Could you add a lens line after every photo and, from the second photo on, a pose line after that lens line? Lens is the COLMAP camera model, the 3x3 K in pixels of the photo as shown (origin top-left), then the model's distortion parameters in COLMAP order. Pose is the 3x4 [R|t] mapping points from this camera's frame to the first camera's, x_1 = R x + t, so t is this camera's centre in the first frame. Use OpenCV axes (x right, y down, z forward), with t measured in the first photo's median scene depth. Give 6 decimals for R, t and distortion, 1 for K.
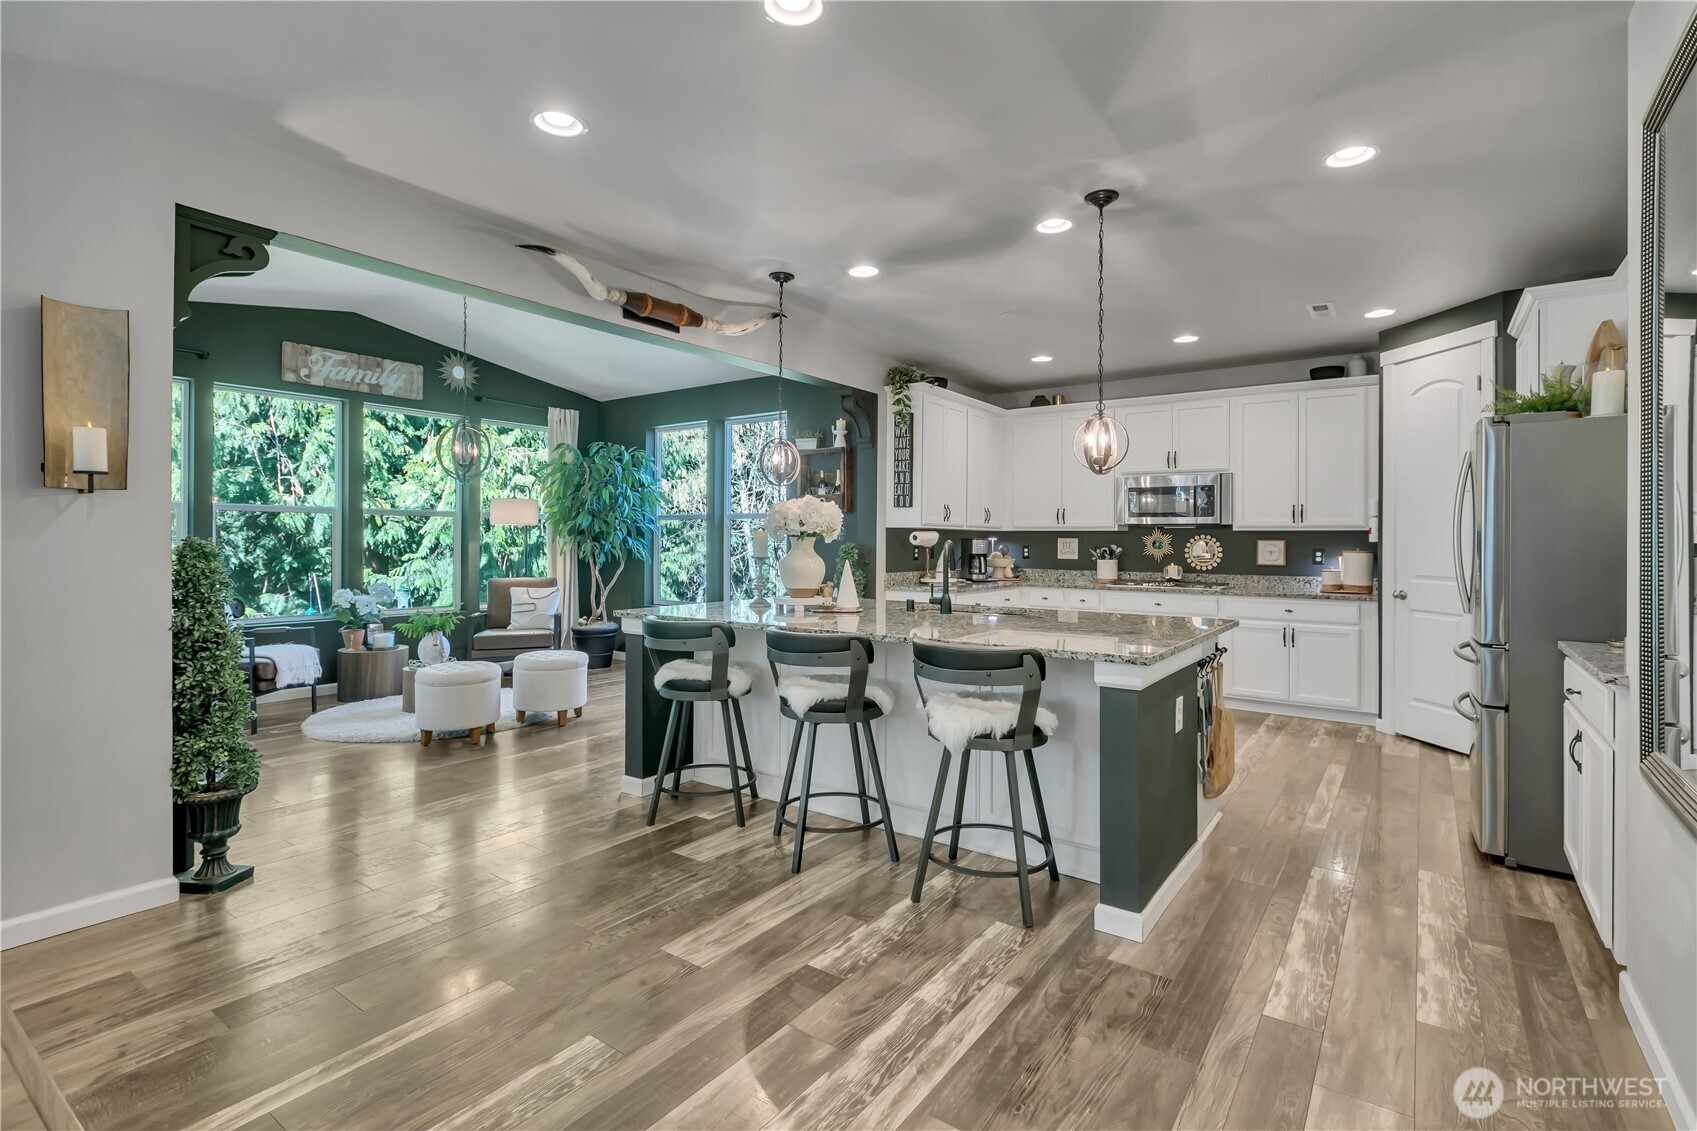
lens RADIAL K [[794.4, 0, 858.0], [0, 794.4, 555.3], [0, 0, 1]] dist [-0.001473, 0.002238]
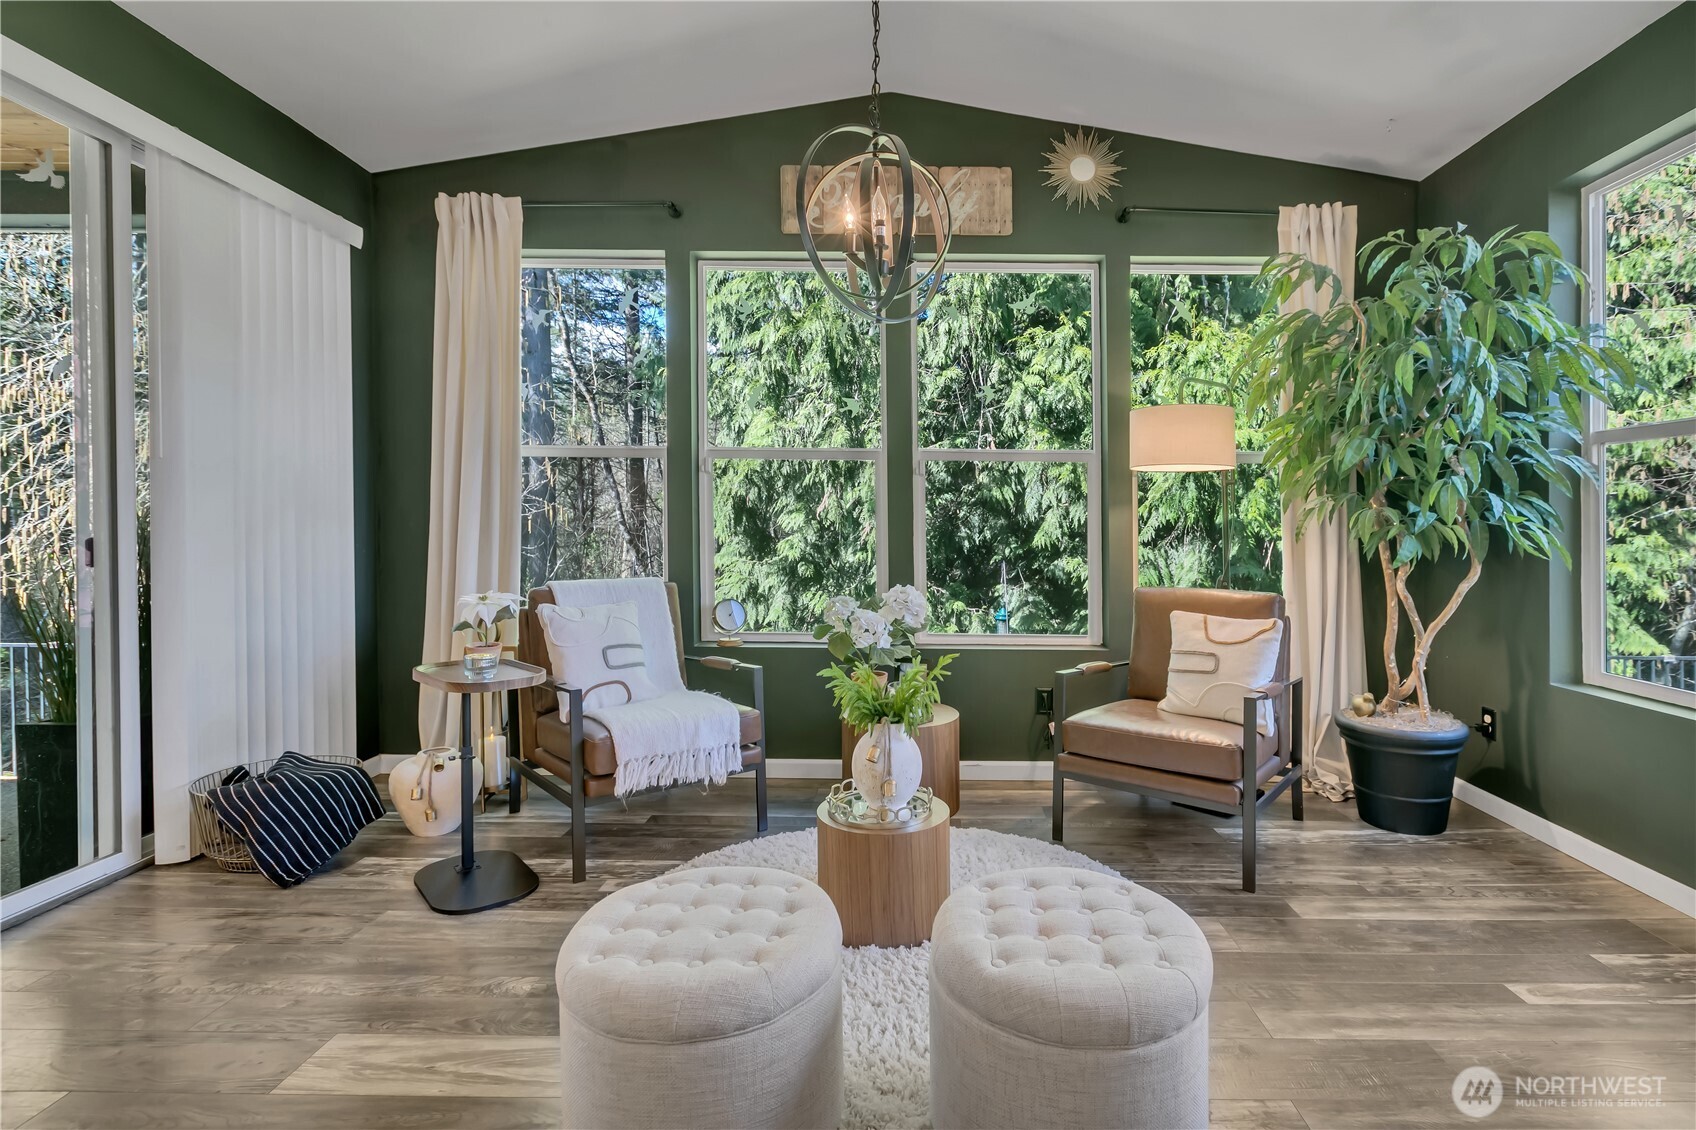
lens RADIAL K [[793.9, 0, 925.2], [0, 793.9, 510.2], [0, 0, 1]] dist [-0.001473, 0.002238]
pose [[0.581601, -0.018572, -0.813262, -0.179123], [-0.018863, 0.999163, -0.036307, 0.004193], [0.813255, 0.036457, 0.580764, 0.718459]]
